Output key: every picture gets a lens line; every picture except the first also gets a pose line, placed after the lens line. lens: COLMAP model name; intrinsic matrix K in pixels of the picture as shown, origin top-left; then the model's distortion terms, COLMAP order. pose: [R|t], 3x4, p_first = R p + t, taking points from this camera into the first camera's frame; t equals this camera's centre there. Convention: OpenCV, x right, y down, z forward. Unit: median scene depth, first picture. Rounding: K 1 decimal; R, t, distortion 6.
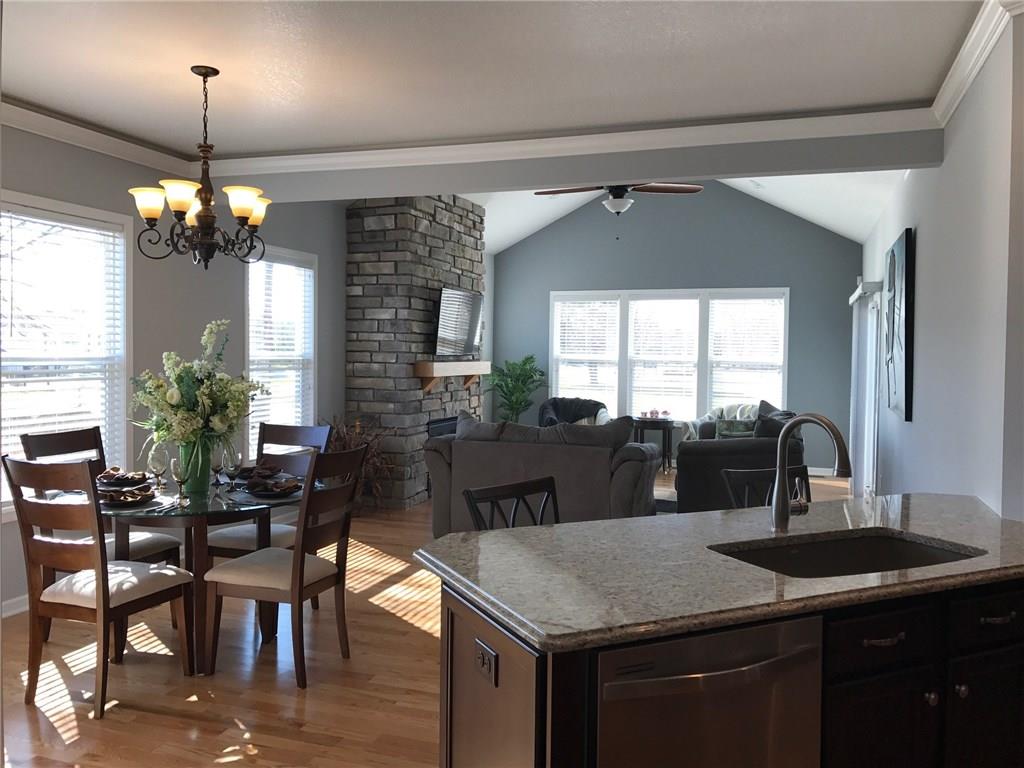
lens RADIAL K [[844.8, 0, 512.0], [0, 844.8, 384.0], [0, 0, 1]] dist [0.042989, -0.001408]
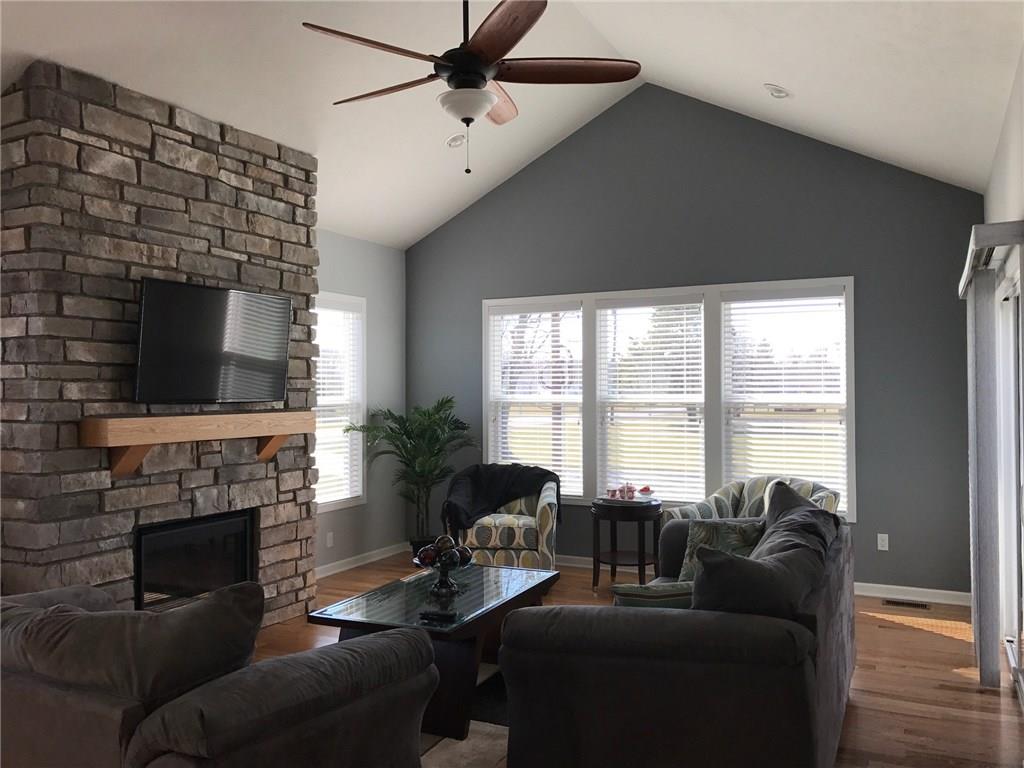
lens RADIAL K [[832.1, 0, 512.0], [0, 832.1, 384.0], [0, 0, 1]] dist [-0.008627, -0.000458]
pose [[0.991132, -0.017606, -0.131713, 0.188828], [0.011629, 0.998873, -0.046010, -0.017795], [0.132374, 0.044070, 0.990220, 0.455046]]
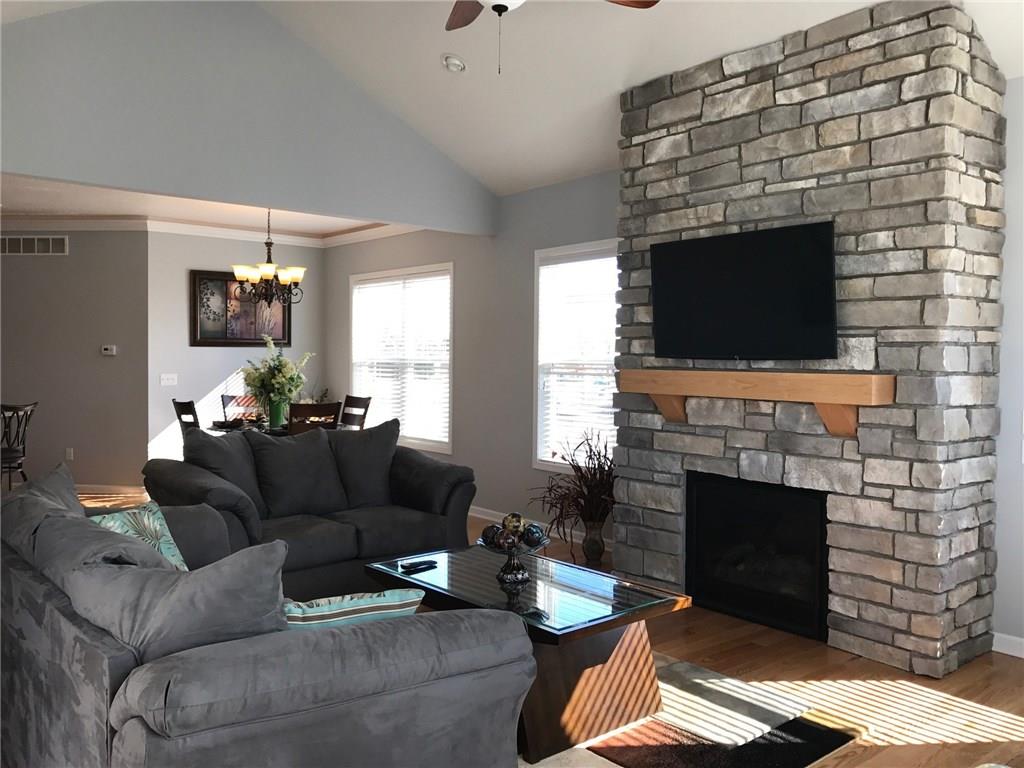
lens RADIAL K [[832.1, 0, 512.0], [0, 832.1, 384.0], [0, 0, 1]] dist [-0.008627, -0.000458]
pose [[-0.523133, 0.012159, -0.852164, 0.412672], [-0.045980, 0.998039, 0.042467, -0.031926], [0.851010, 0.061398, -0.521549, 1.079987]]
